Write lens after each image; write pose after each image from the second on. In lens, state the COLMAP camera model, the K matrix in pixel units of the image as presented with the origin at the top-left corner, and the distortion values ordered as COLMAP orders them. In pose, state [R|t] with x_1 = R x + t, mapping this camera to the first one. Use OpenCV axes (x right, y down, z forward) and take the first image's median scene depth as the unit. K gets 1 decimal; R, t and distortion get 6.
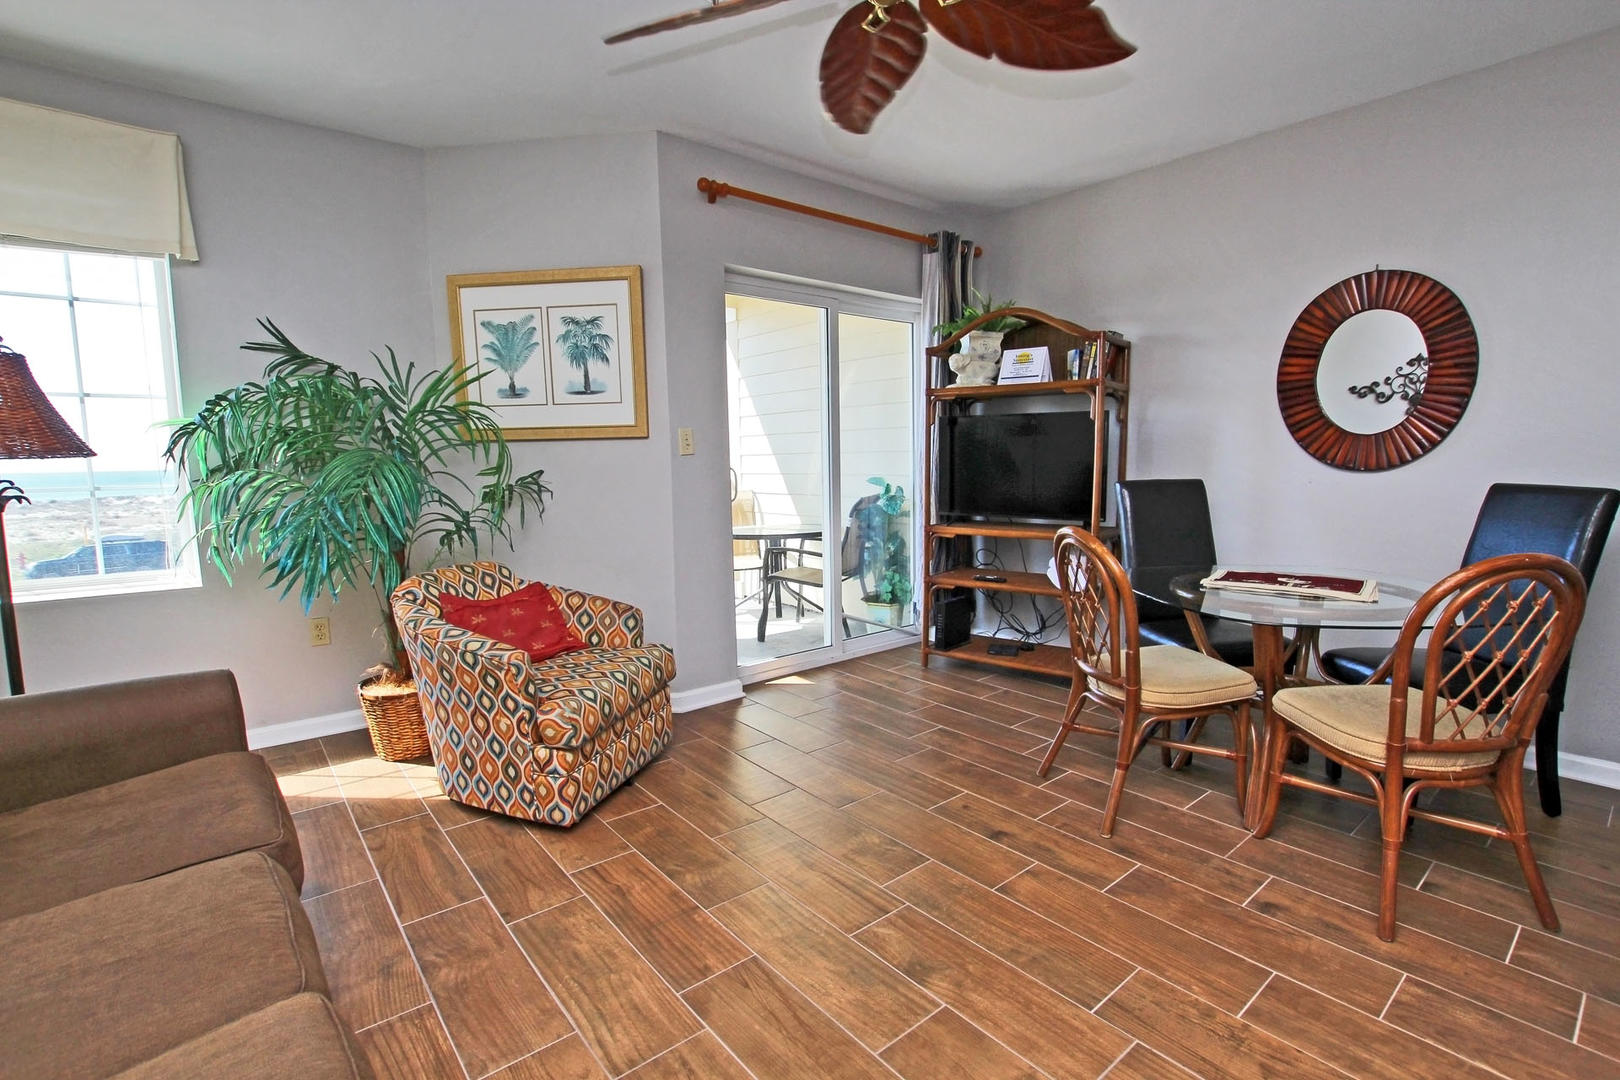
lens RADIAL K [[752.0, 0, 814.1], [0, 752.0, 546.7], [0, 0, 1]] dist [-0.035778, 0.007072]
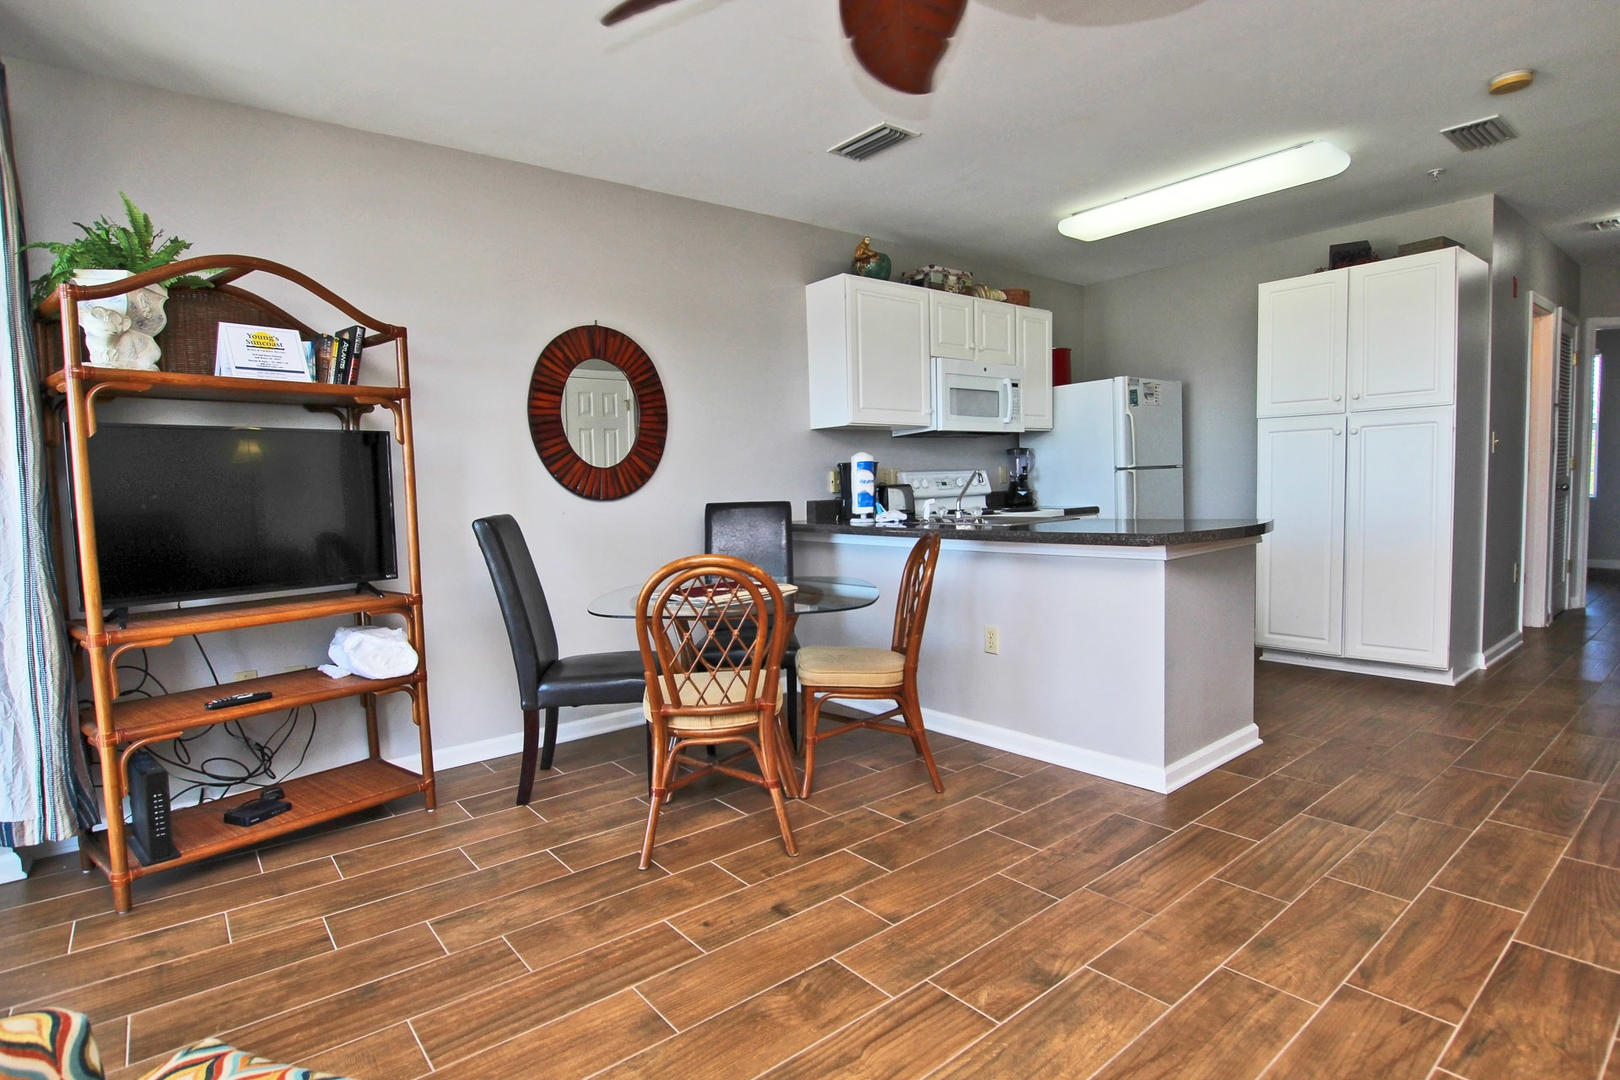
lens RADIAL K [[827.7, 0, 810.0], [0, 827.7, 540.0], [0, 0, 1]] dist [-0.023950, 0.000429]
pose [[0.008512, -0.056140, 0.998387, -0.479013], [0.151473, 0.986974, 0.054207, -0.058255], [-0.988425, 0.150768, 0.016905, 0.624920]]
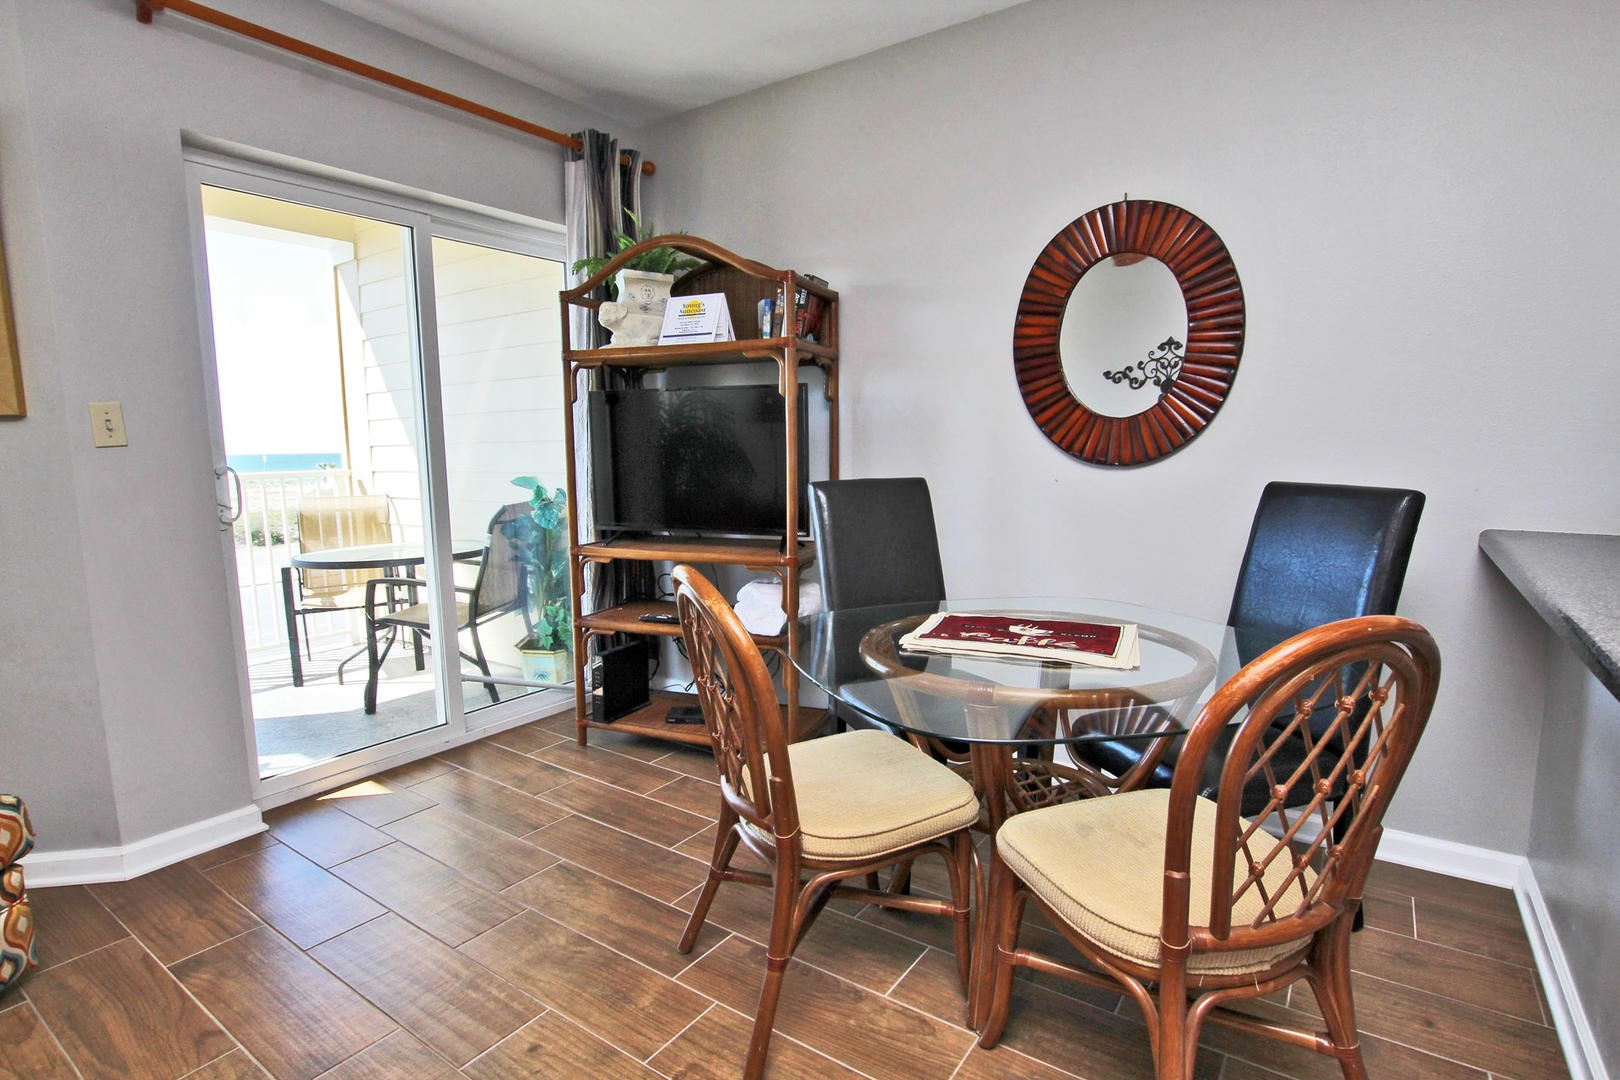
lens RADIAL K [[817.0, 0, 813.1], [0, 817.0, 546.4], [0, 0, 1]] dist [-0.029288, 0.000952]
pose [[0.961722, -0.032434, 0.272100, 0.194039], [0.031954, 0.999470, 0.006198, -0.031440], [-0.272157, 0.002734, 0.962249, 0.255570]]
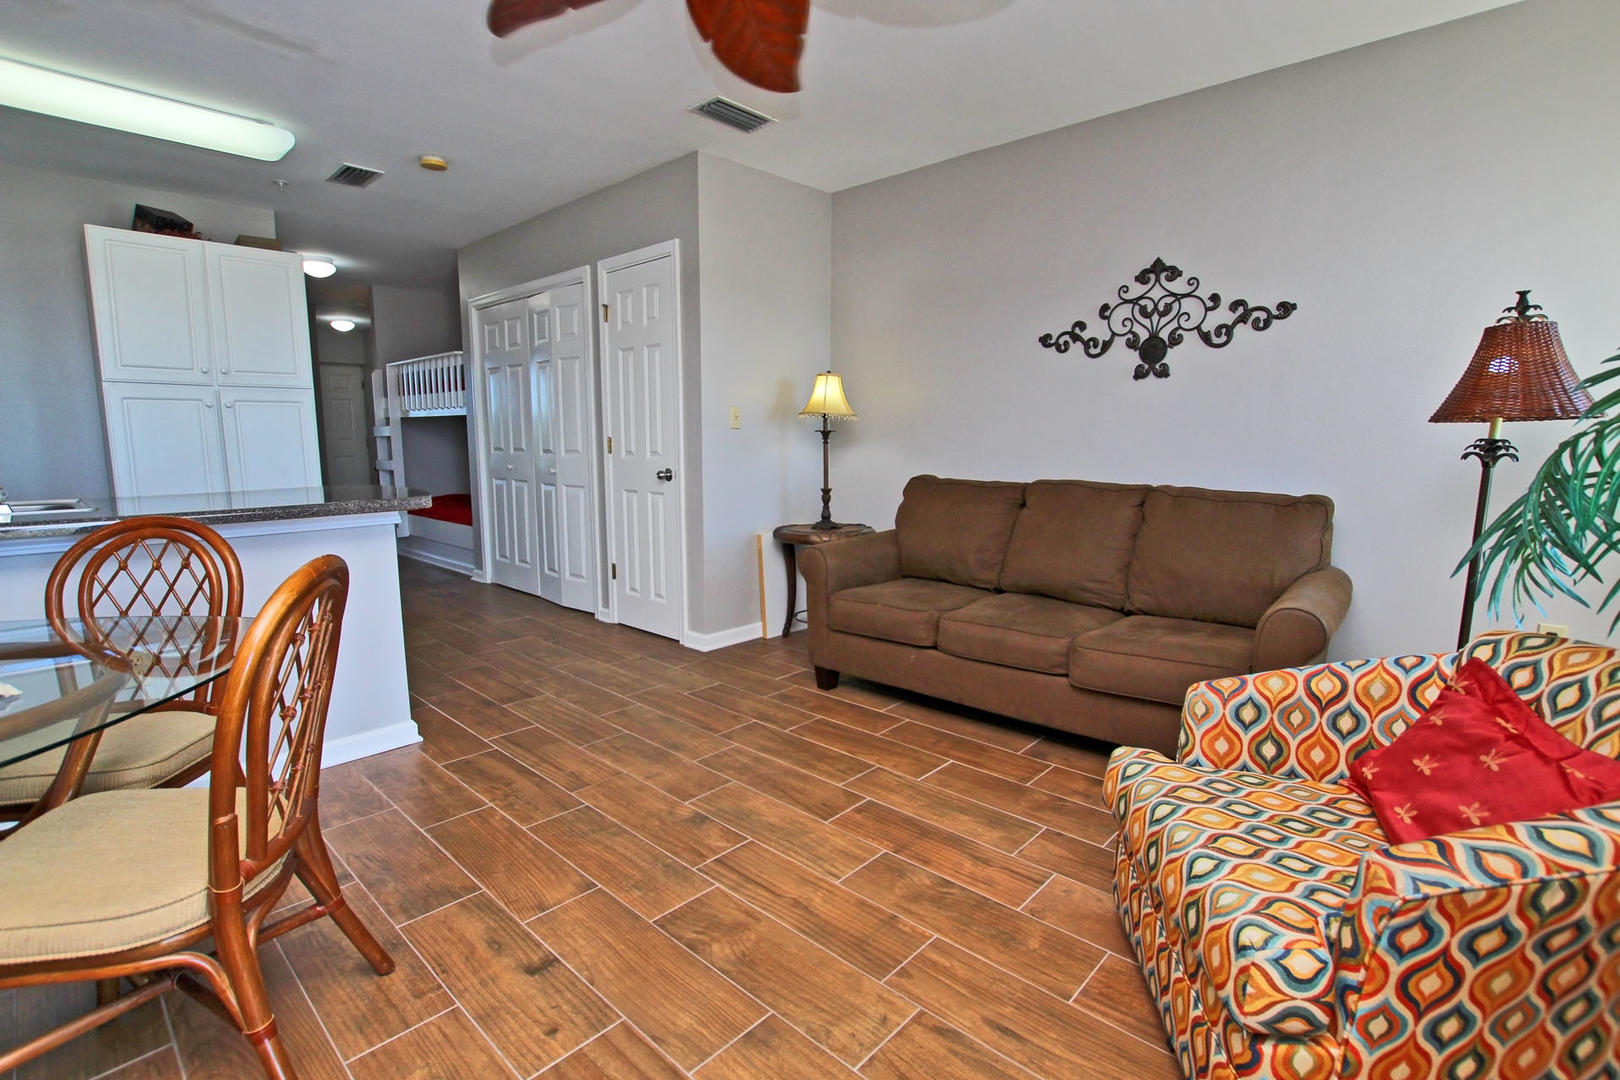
lens RADIAL K [[752.0, 0, 814.1], [0, 752.0, 546.7], [0, 0, 1]] dist [-0.035778, 0.007072]
pose [[-0.990796, 0.031111, -0.131741, 0.049797], [-0.004719, 0.964699, 0.263313, -0.127572], [0.135283, 0.261511, -0.955673, 1.127307]]
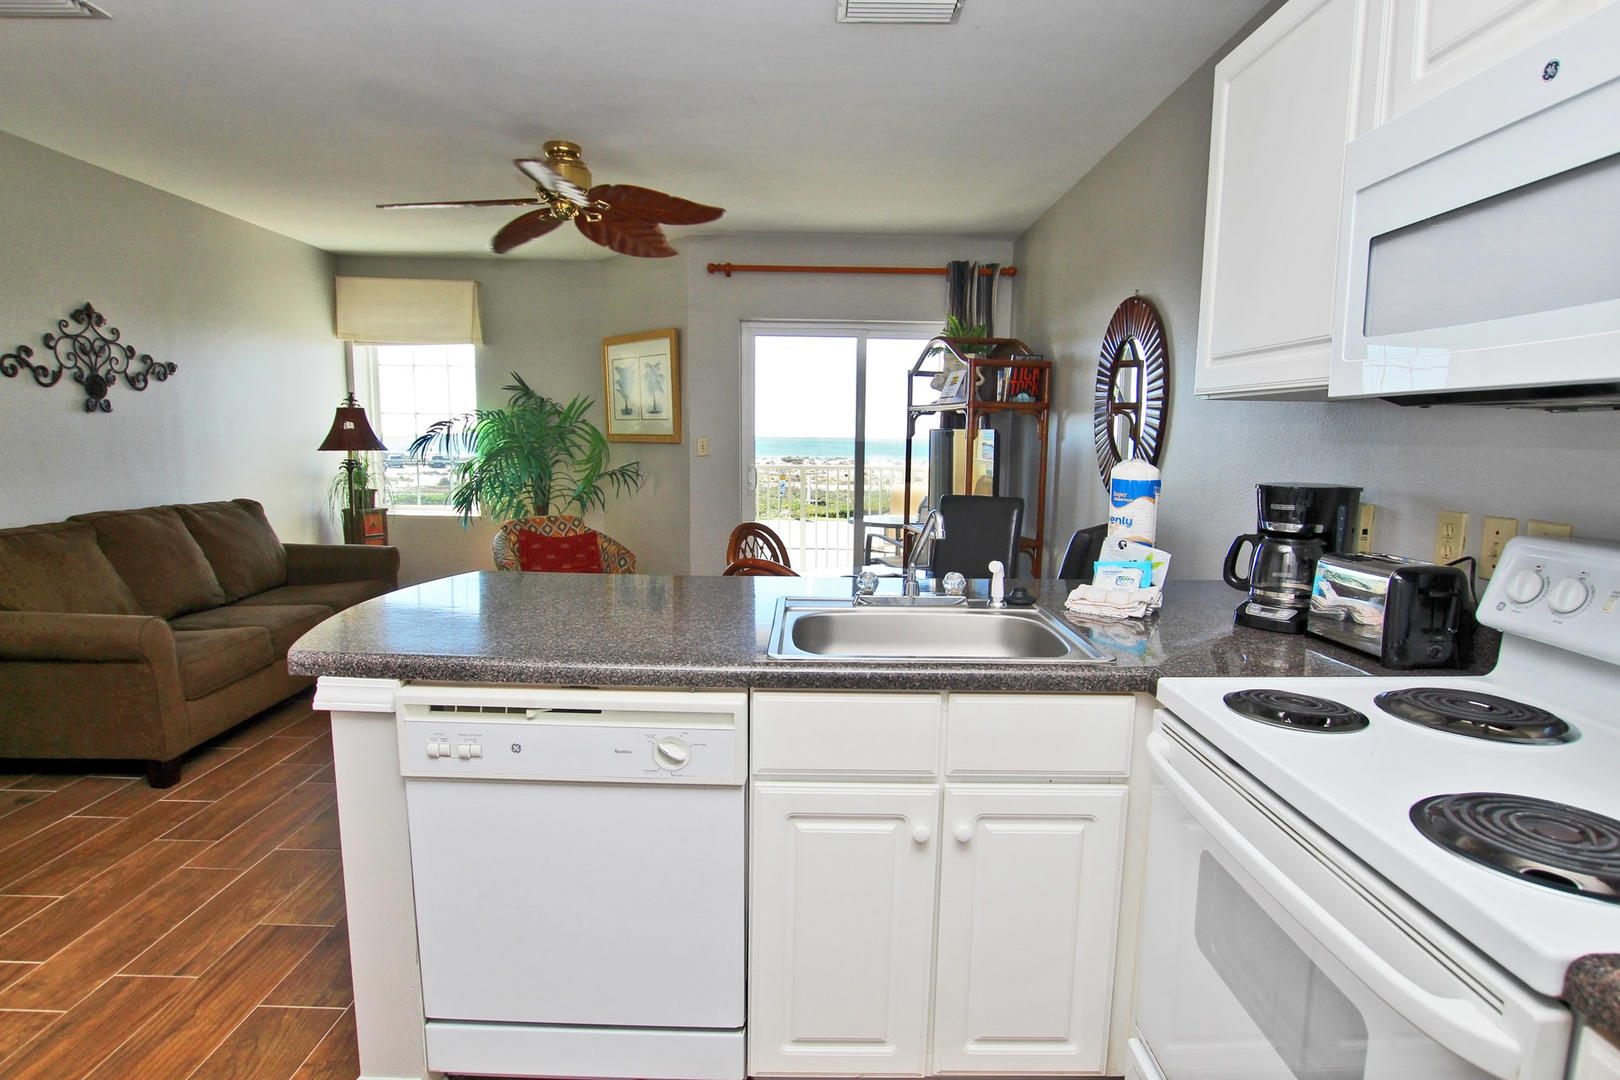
lens RADIAL K [[817.0, 0, 813.1], [0, 817.0, 546.4], [0, 0, 1]] dist [-0.029288, 0.000952]
pose [[0.774819, 0.108763, -0.622756, 1.016884], [-0.099312, 0.993799, 0.050004, -0.051259], [0.624333, 0.023103, 0.780816, -0.084316]]
